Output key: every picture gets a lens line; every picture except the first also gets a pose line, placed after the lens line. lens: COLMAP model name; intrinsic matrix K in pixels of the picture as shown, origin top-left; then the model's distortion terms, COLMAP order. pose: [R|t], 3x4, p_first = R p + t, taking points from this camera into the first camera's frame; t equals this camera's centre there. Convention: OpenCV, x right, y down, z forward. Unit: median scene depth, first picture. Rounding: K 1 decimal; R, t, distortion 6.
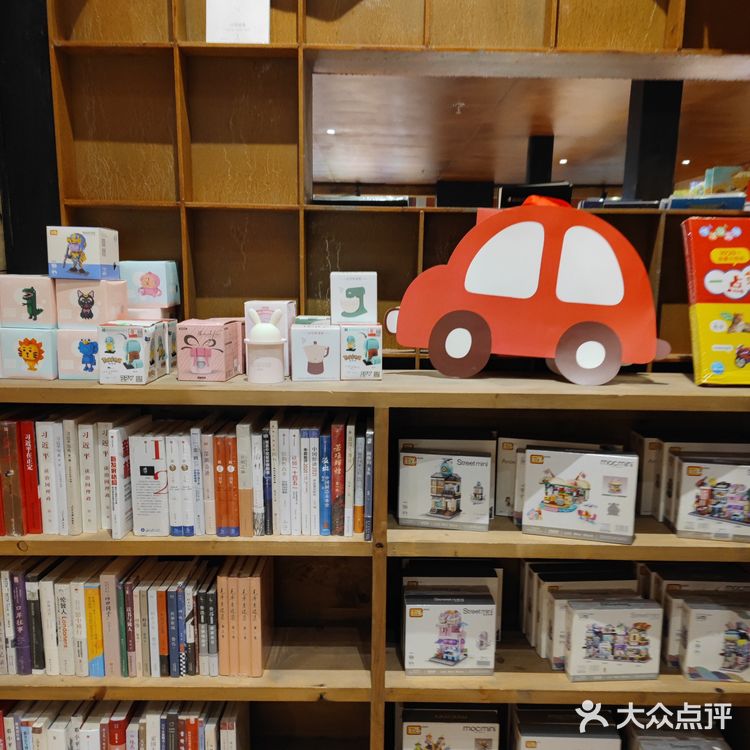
lens RADIAL K [[670.7, 0, 375.5], [0, 670.7, 376.1], [0, 0, 1]] dist [0.049052, -0.002938]
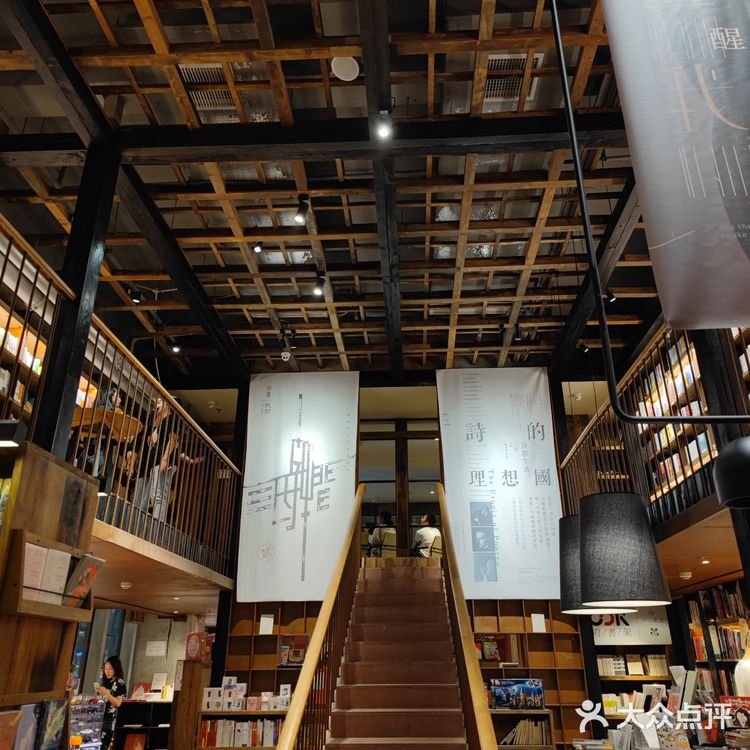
lens RADIAL K [[670.7, 0, 379.9], [0, 670.7, 376.5], [0, 0, 1]] dist [0.049052, -0.002938]
pose [[0.998473, -0.039858, -0.038251, 0.946531], [0.011505, 0.827259, -0.561702, 0.776436], [0.054031, 0.560405, 0.826455, -4.331249]]
